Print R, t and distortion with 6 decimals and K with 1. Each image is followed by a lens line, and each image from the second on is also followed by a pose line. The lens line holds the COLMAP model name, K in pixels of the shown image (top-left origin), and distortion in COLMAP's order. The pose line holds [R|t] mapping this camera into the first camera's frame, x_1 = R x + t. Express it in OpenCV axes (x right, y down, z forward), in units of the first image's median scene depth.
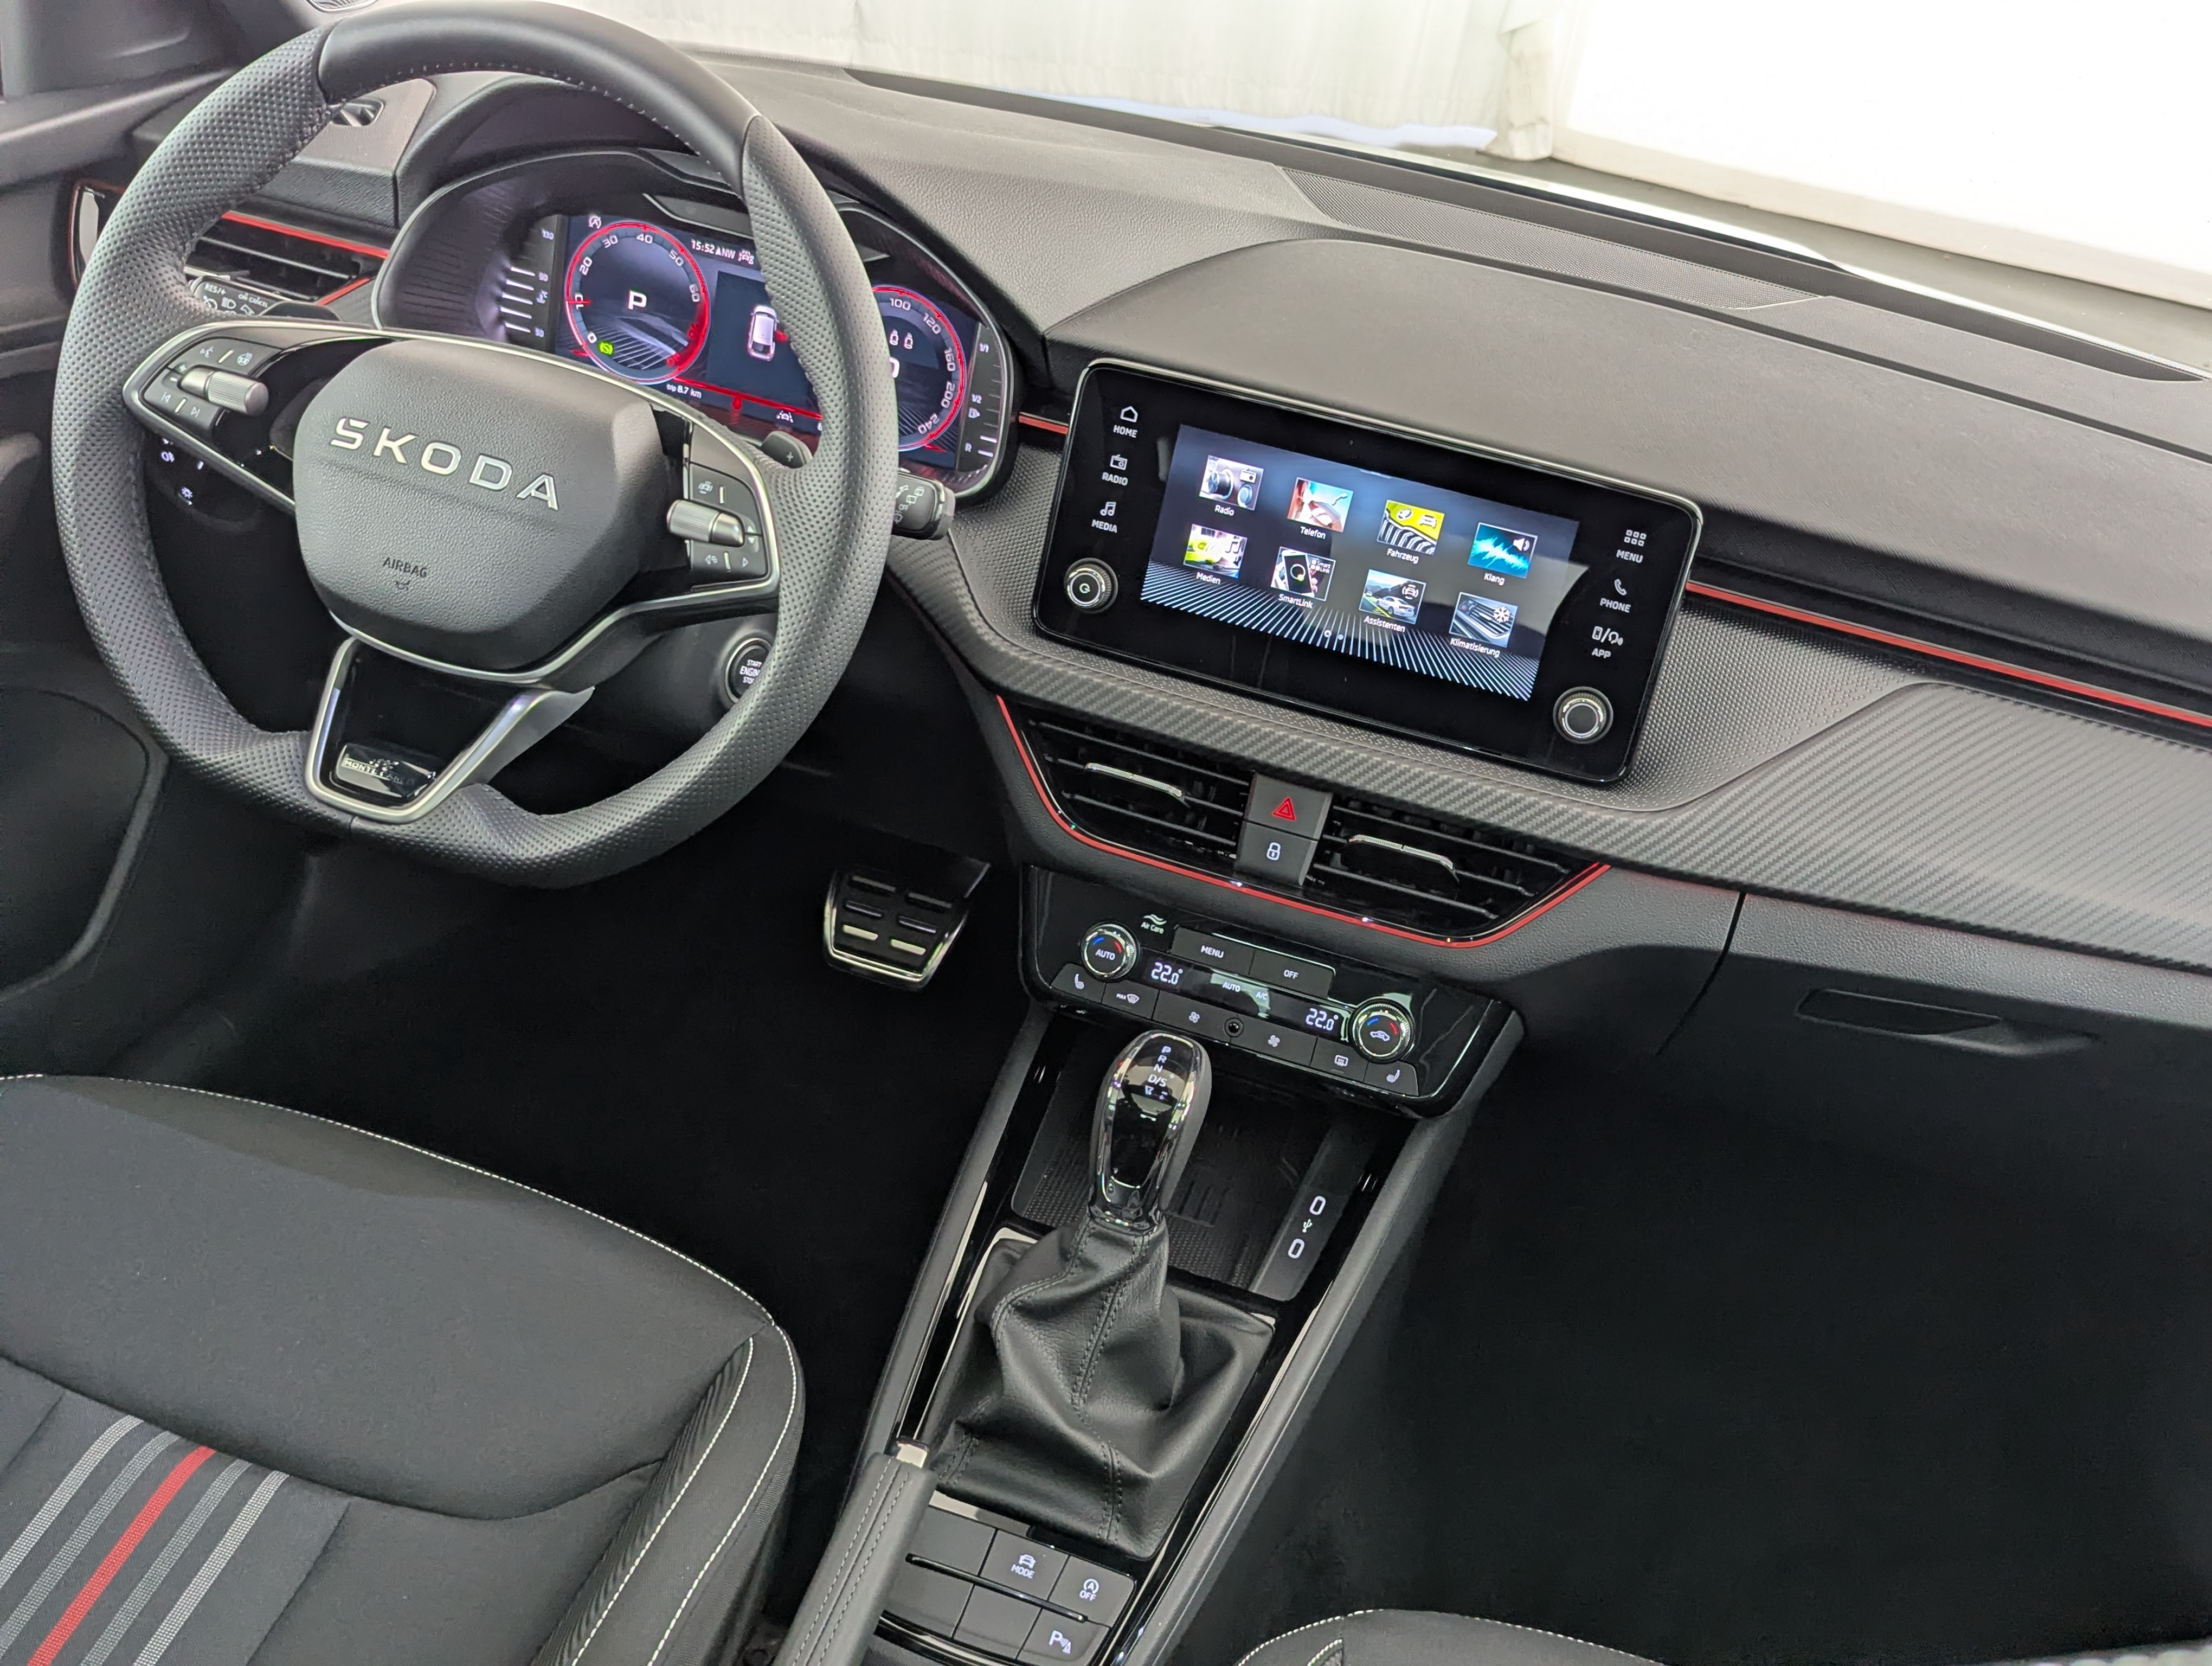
lens RADIAL K [[2164.9, 0, 1140.5], [0, 2164.9, 799.5], [0, 0, 1]] dist [0.027431, 0.000000]
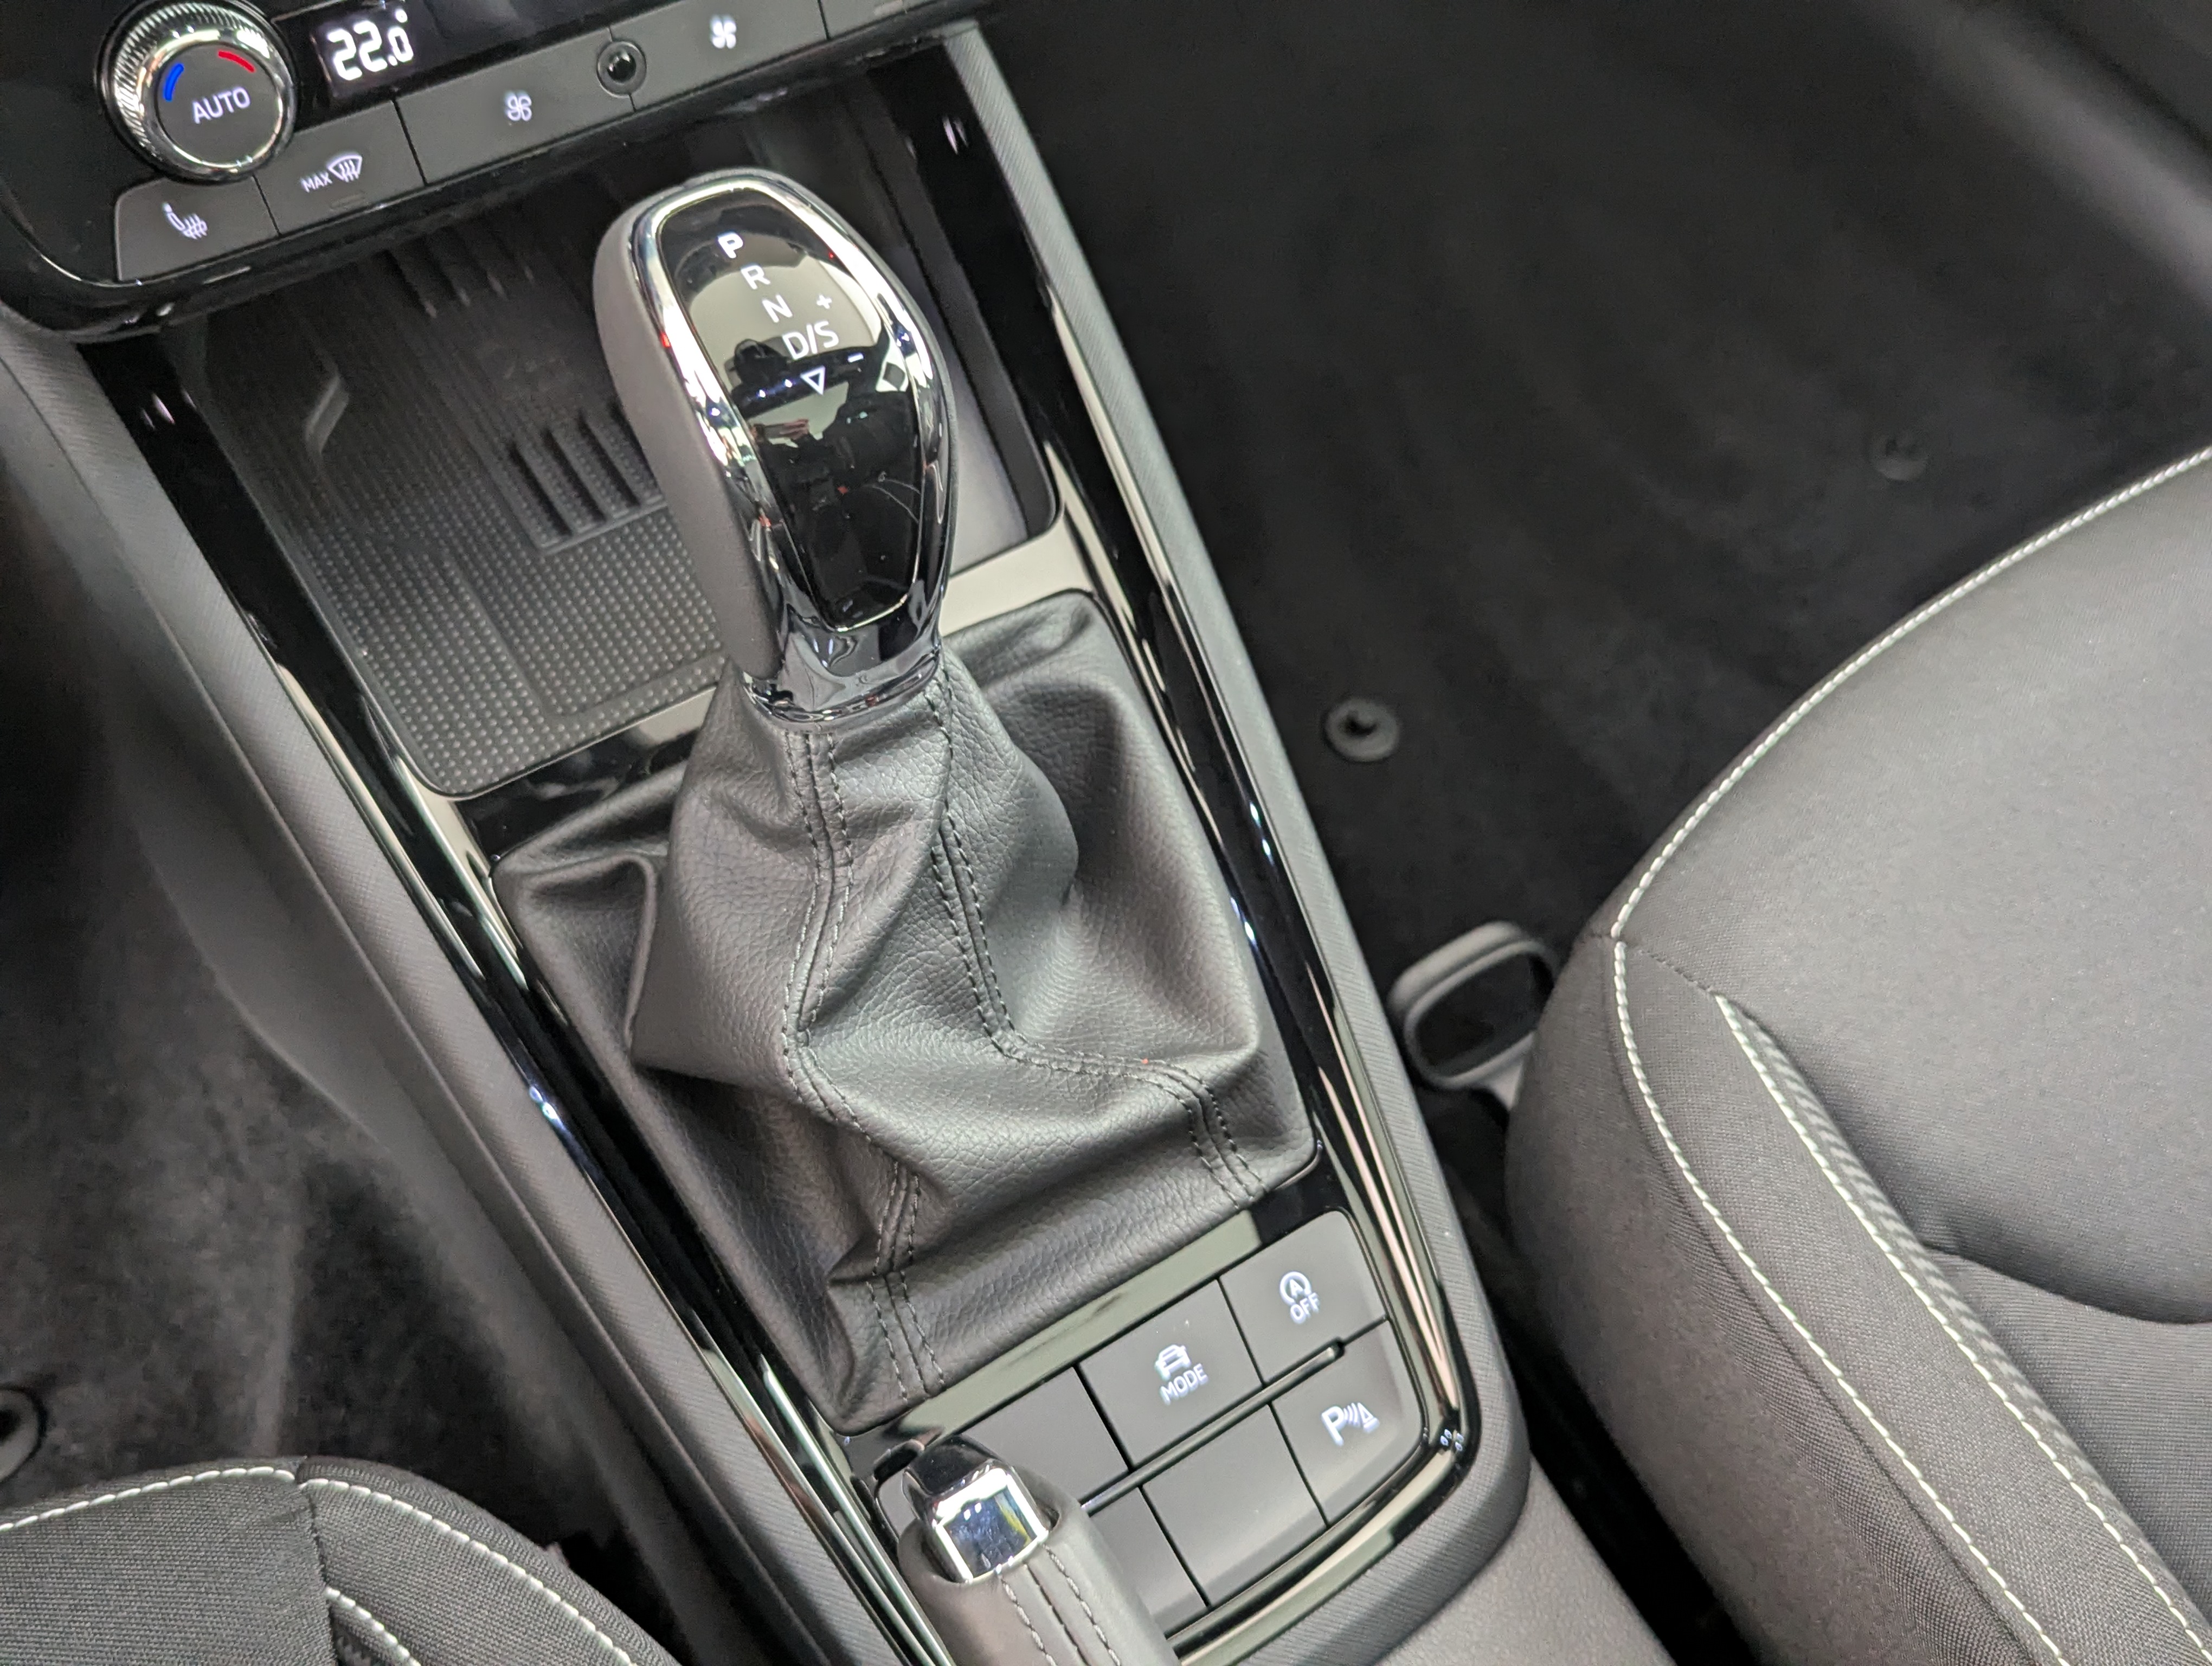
lens RADIAL K [[2164.9, 0, 1108.4], [0, 2164.9, 842.7], [0, 0, 1]] dist [0.027431, 0.000000]
pose [[0.655088, -0.699359, 0.285931, -0.107330], [0.403598, 0.643829, 0.650072, -0.018645], [-0.638724, -0.310453, 0.704024, 0.675342]]
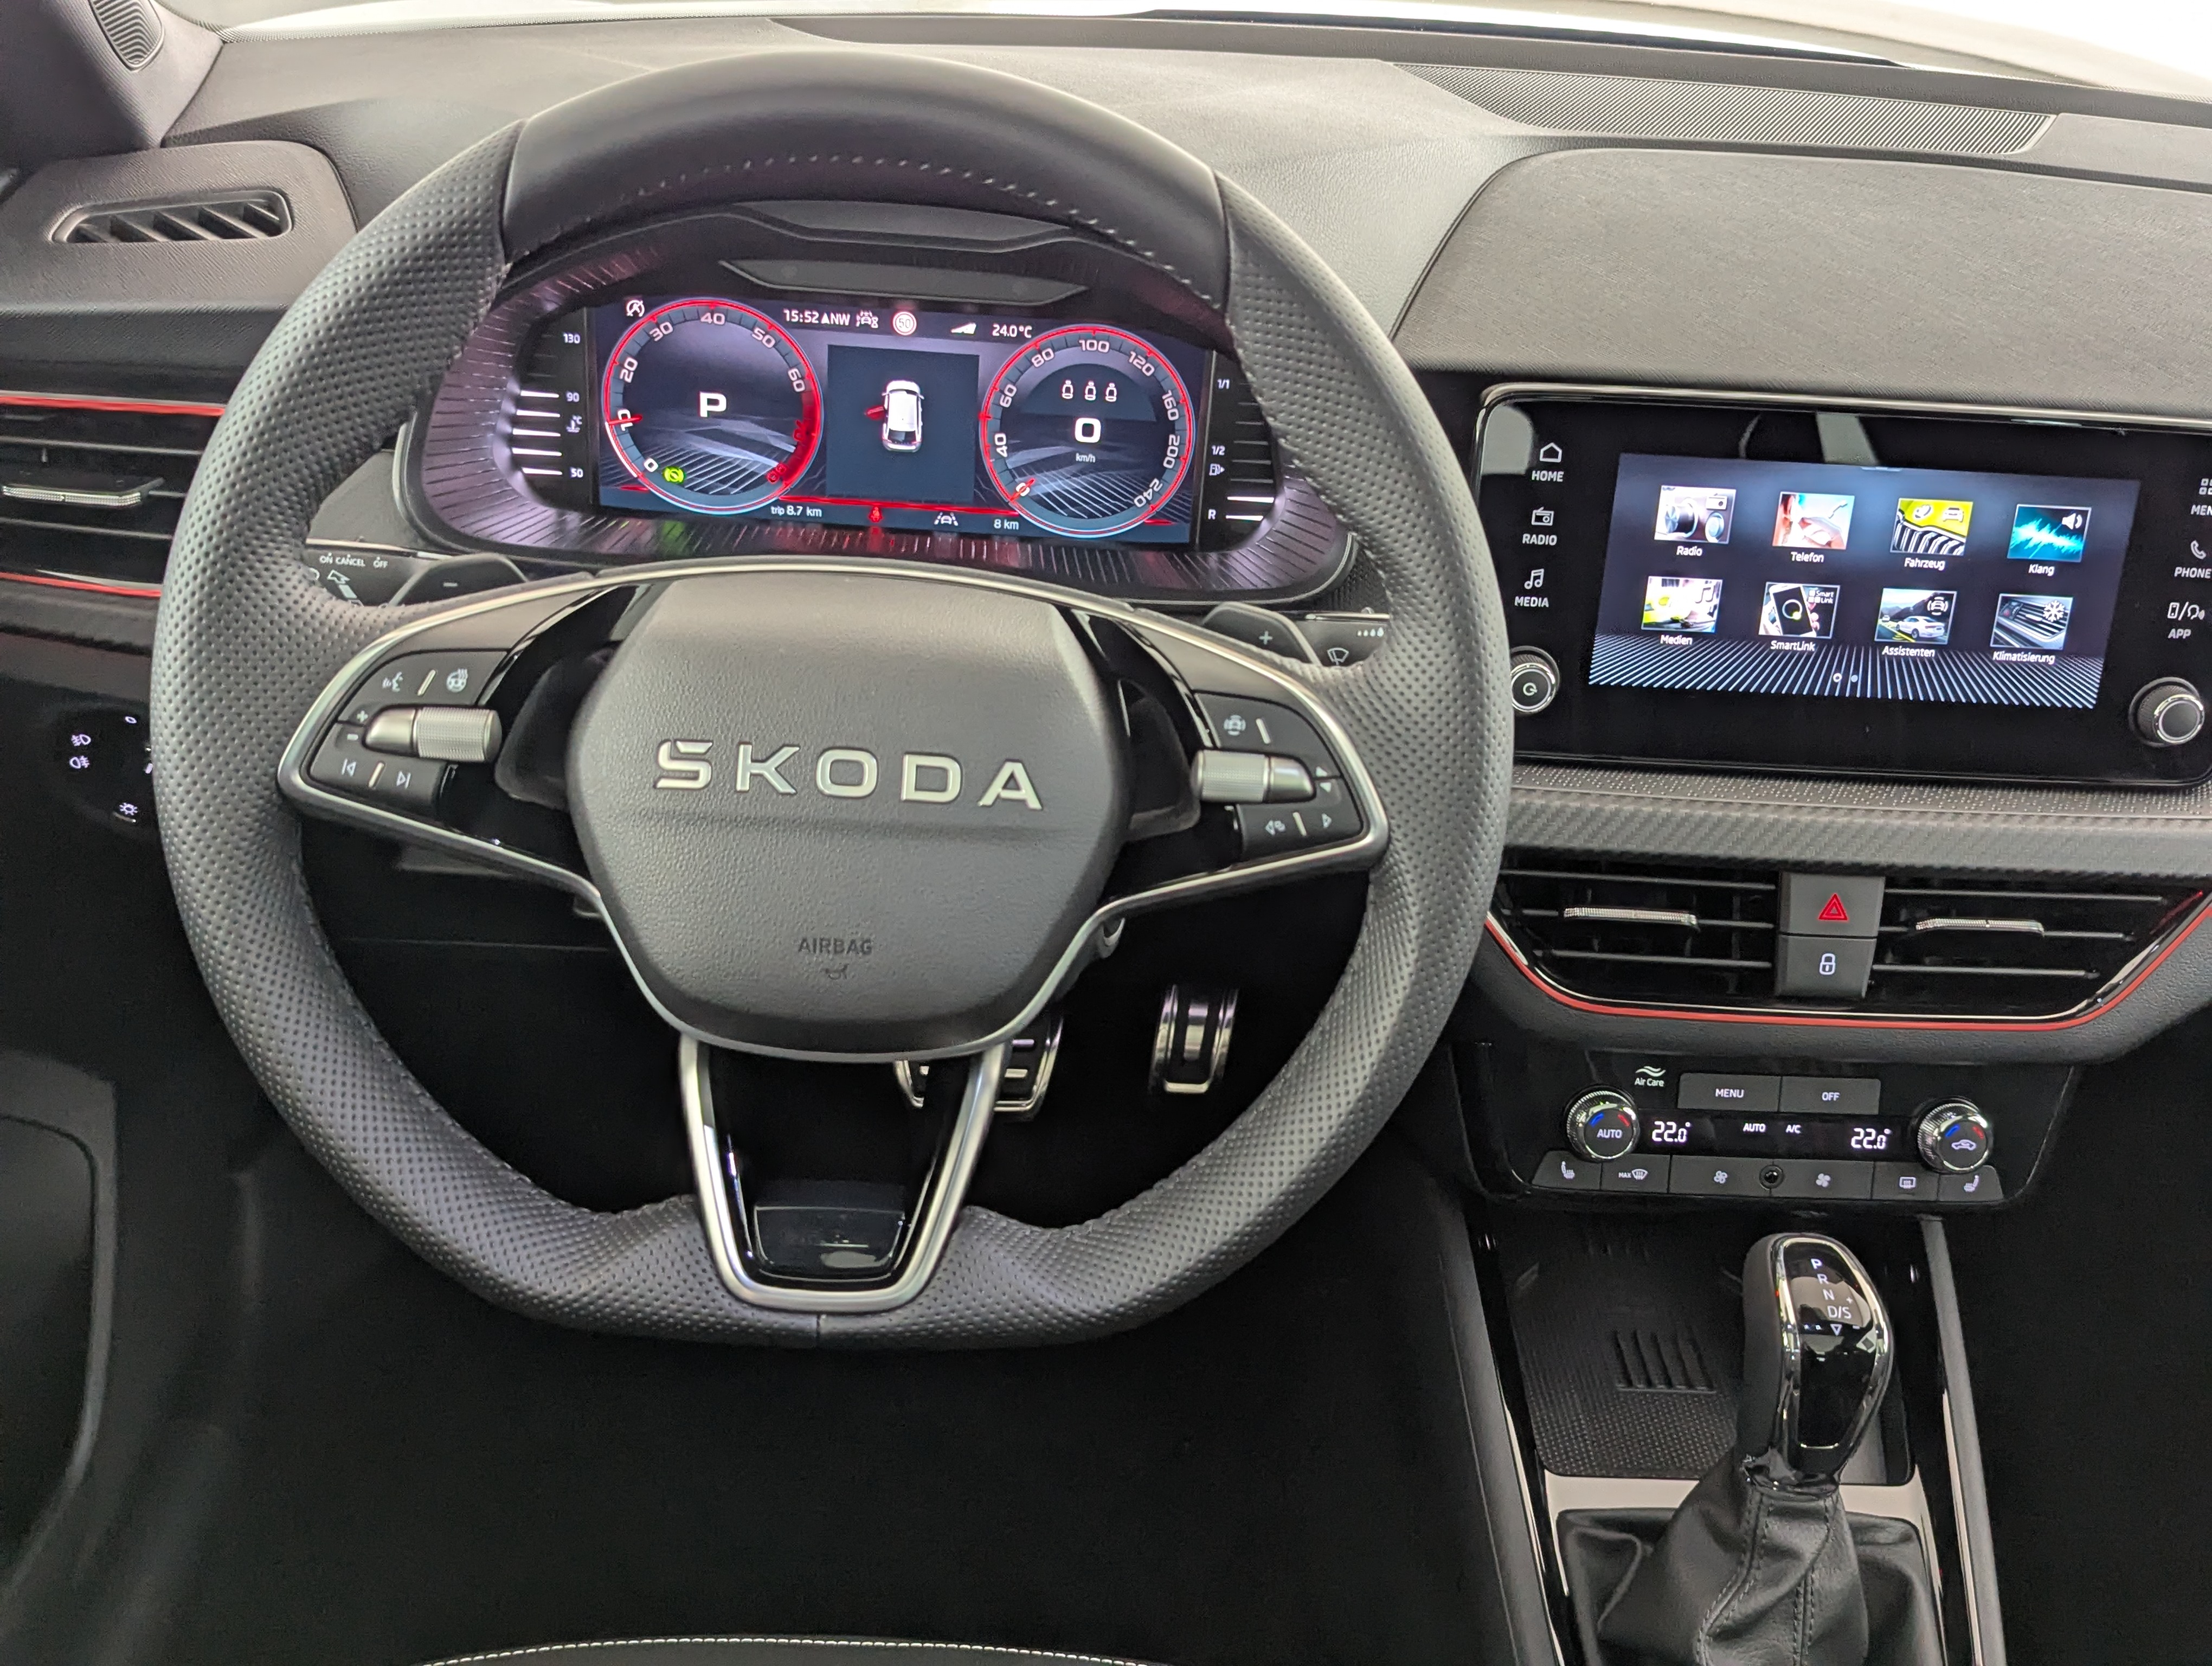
lens RADIAL K [[2164.9, 0, 1105.3], [0, 2164.9, 783.8], [0, 0, 1]] dist [0.027431, 0.000000]
pose [[0.946733, -0.236698, 0.218335, -0.346869], [0.217528, 0.970019, 0.108370, -0.184114], [-0.237440, -0.055103, 0.969838, 0.305478]]
